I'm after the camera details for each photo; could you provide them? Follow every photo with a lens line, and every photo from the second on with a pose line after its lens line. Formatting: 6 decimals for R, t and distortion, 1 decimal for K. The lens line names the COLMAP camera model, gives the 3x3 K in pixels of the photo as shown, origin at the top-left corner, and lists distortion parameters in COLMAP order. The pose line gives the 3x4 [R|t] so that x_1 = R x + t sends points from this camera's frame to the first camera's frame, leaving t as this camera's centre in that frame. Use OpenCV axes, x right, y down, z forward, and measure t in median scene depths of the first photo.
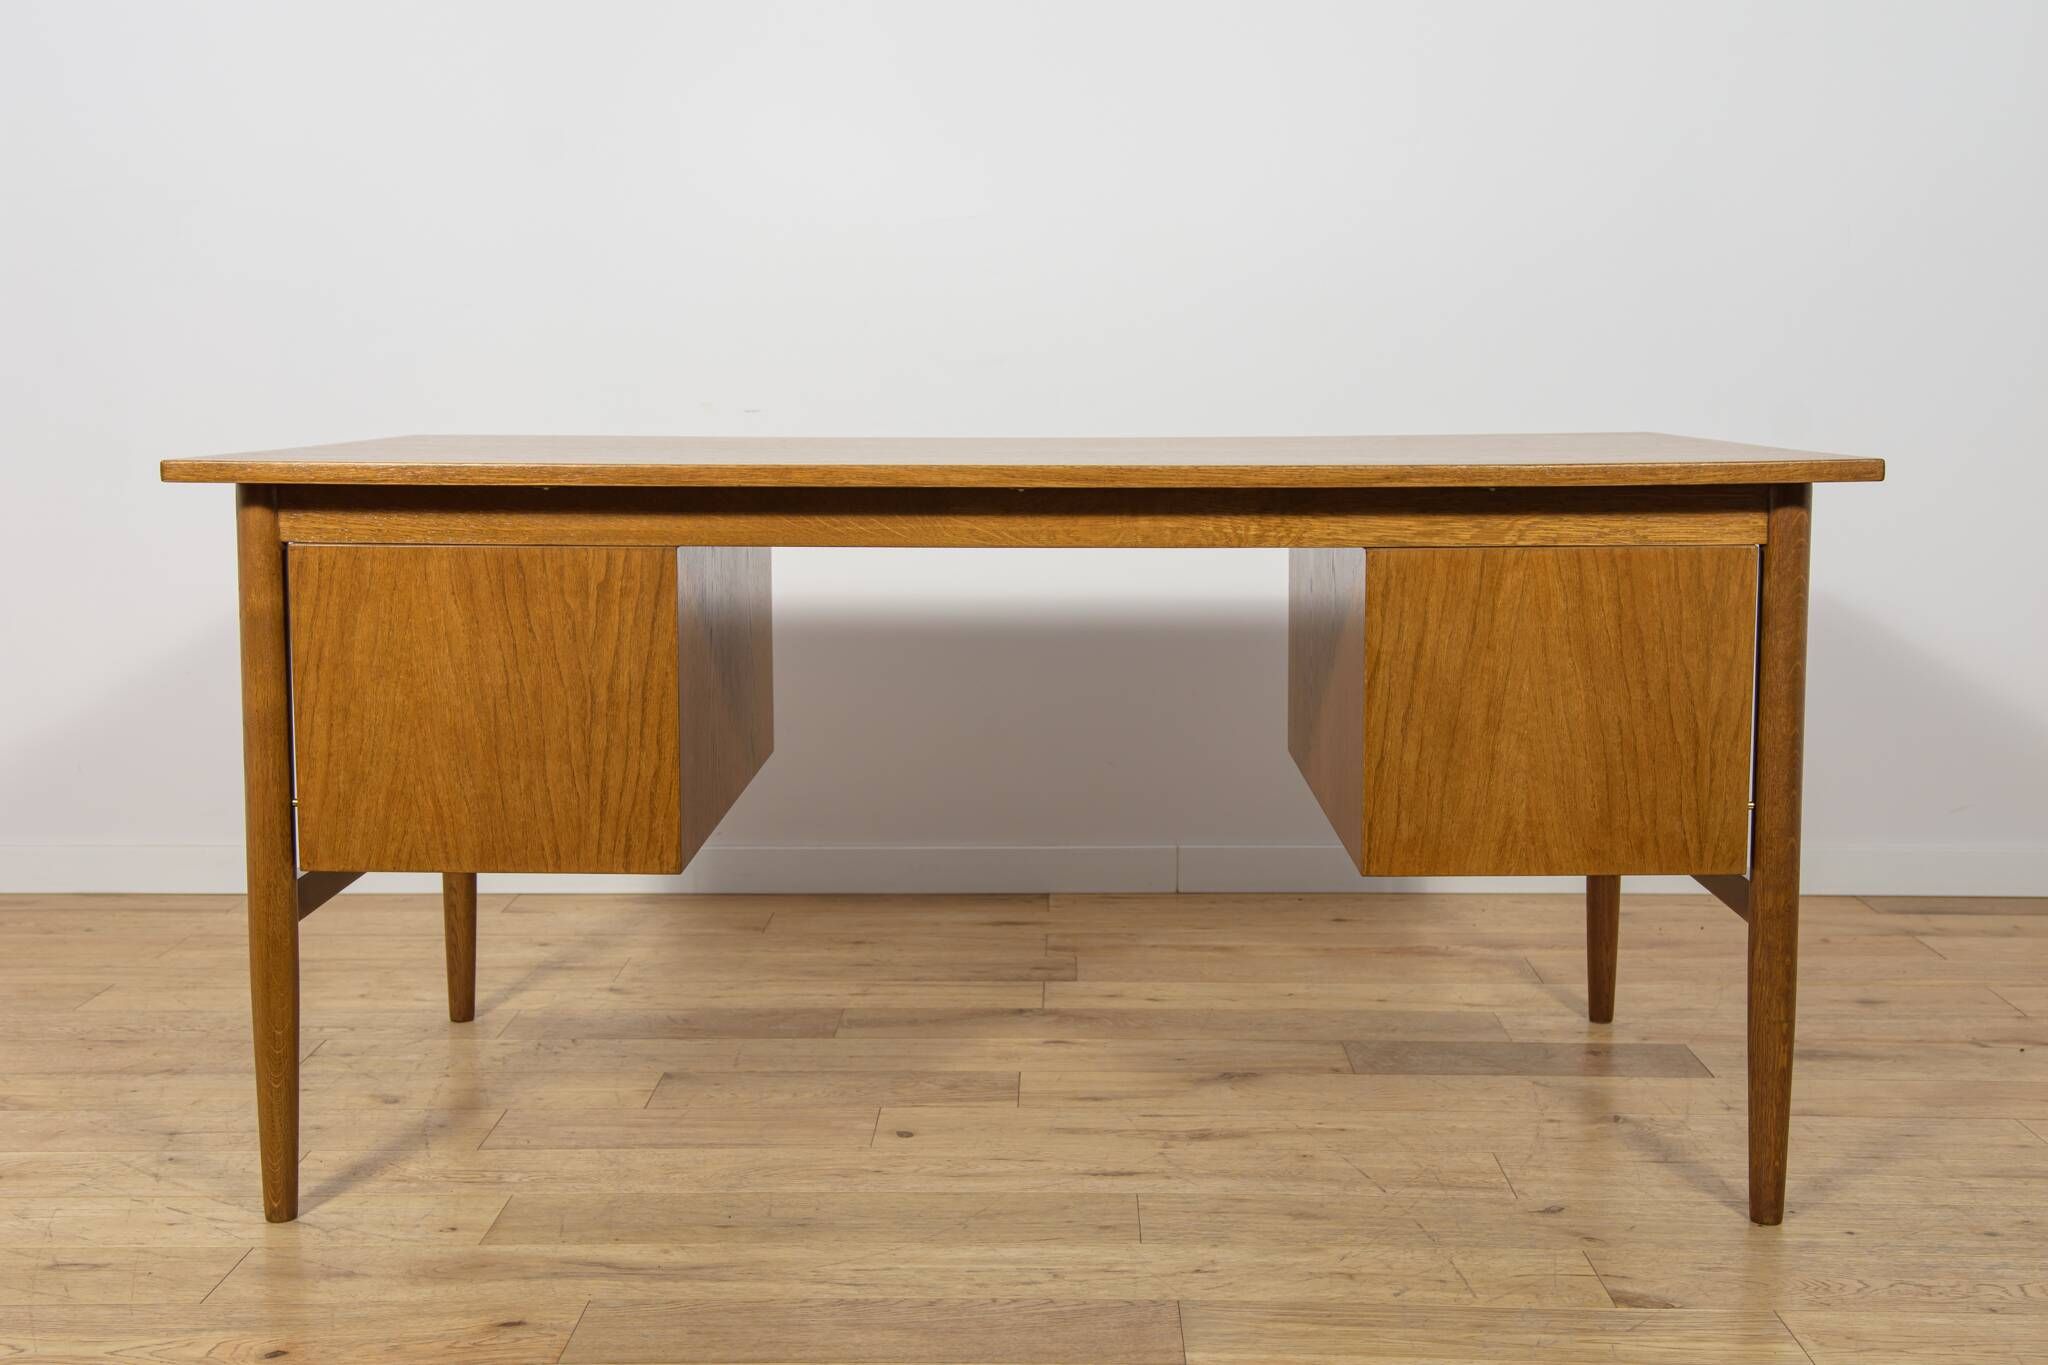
lens RADIAL K [[2381.6, 0, 1036.1], [0, 2381.6, 684.4], [0, 0, 1]] dist [0.063615, 0.000000]
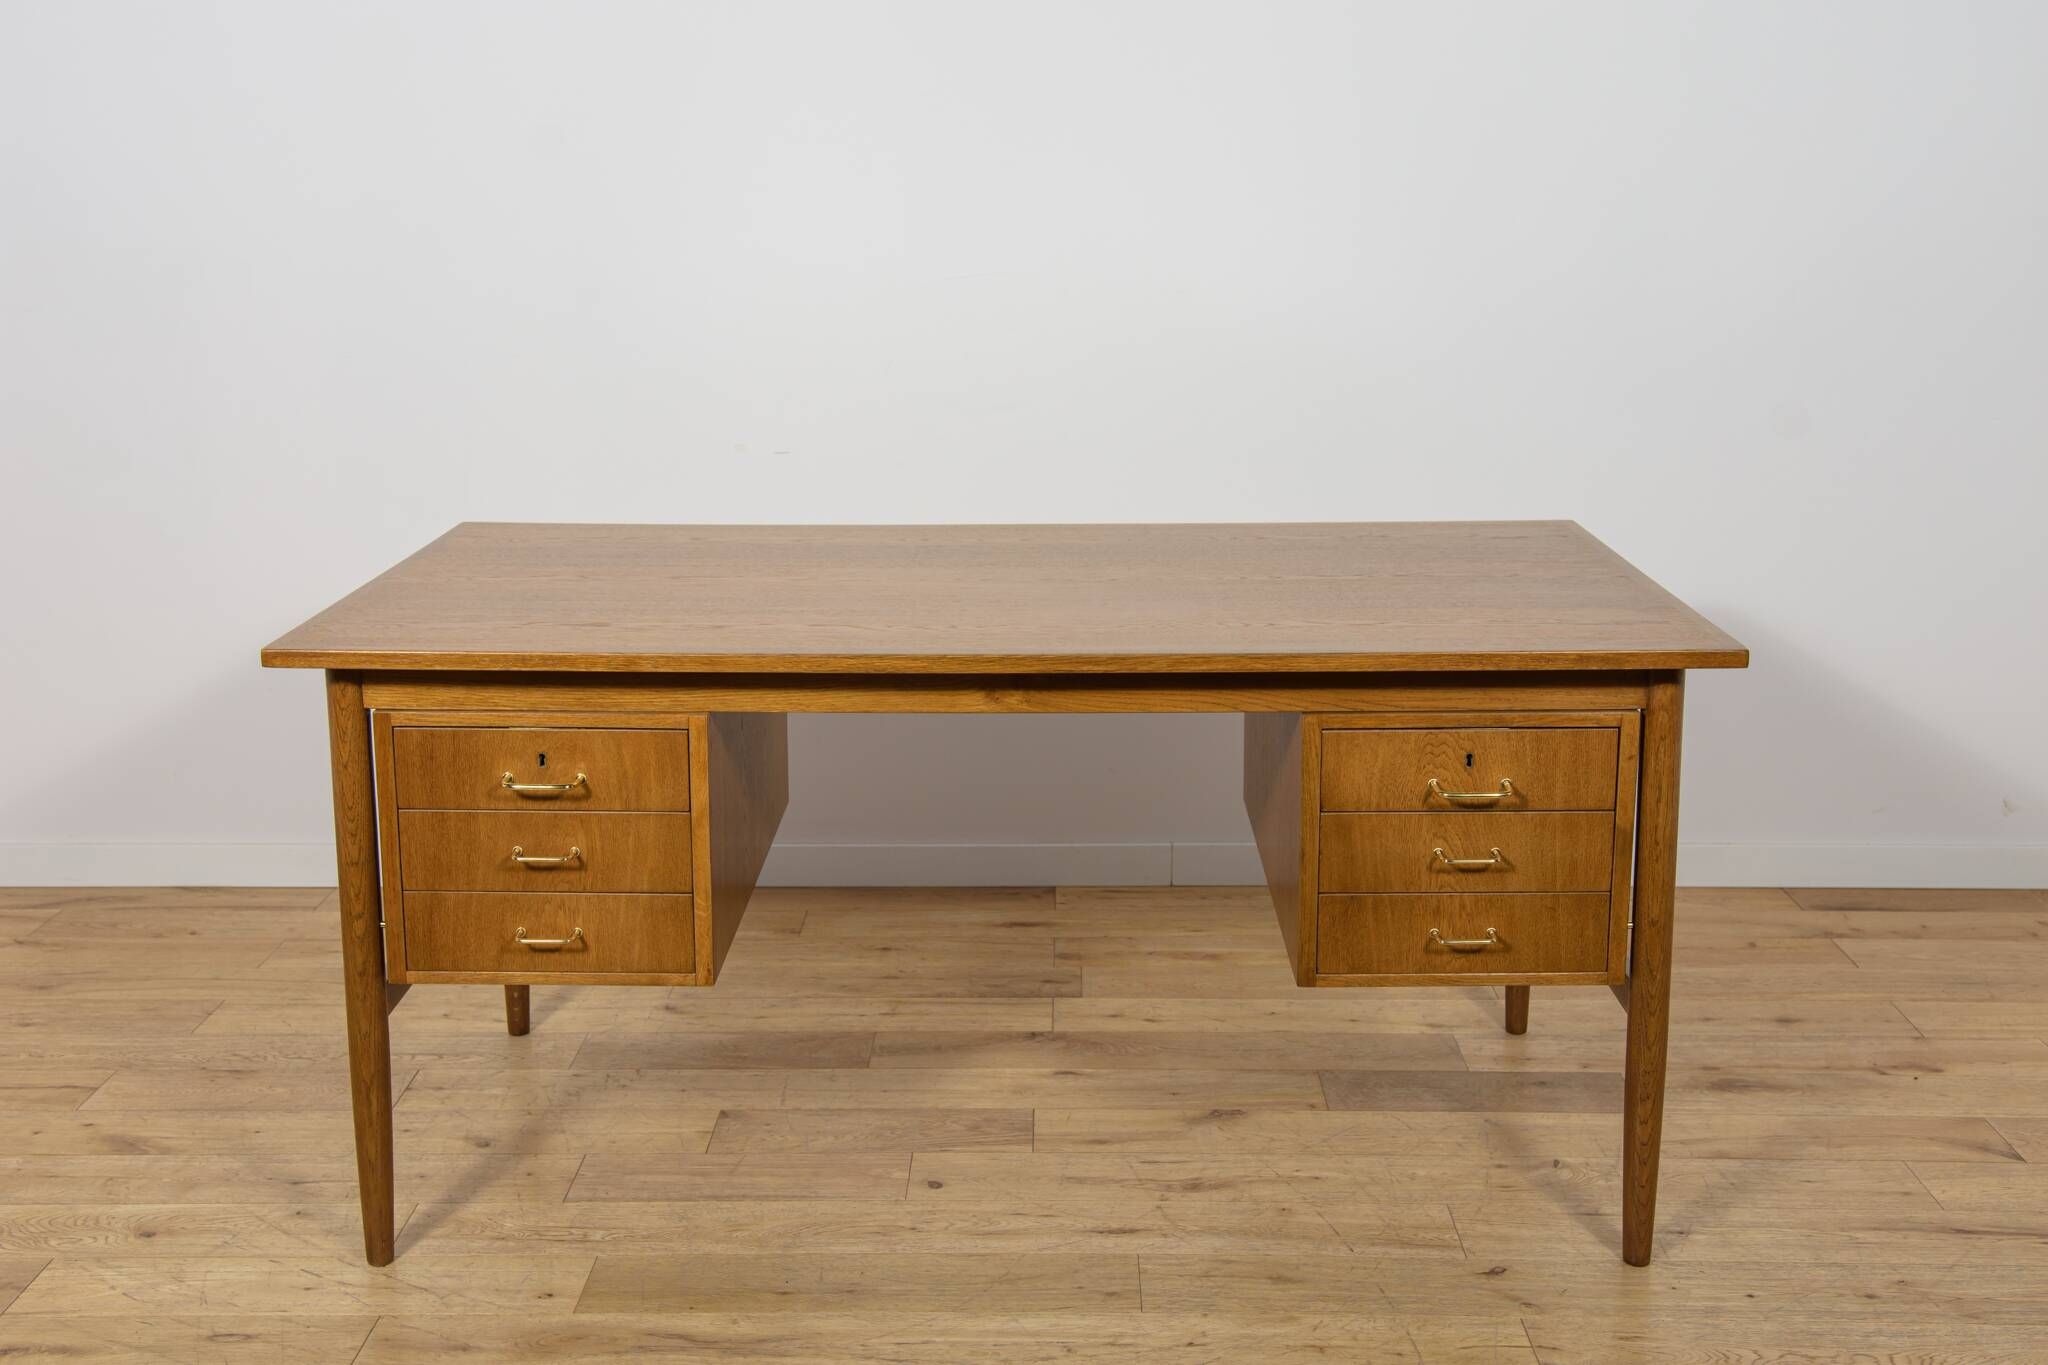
lens RADIAL K [[2309.8, 0, 1036.4], [0, 2309.8, 687.9], [0, 0, 1]] dist [0.049672, 0.000000]
pose [[0.999995, -0.002023, 0.002576, -0.009184], [0.001758, 0.995065, 0.099206, -0.169986], [-0.002764, -0.099201, 0.995064, -0.087336]]
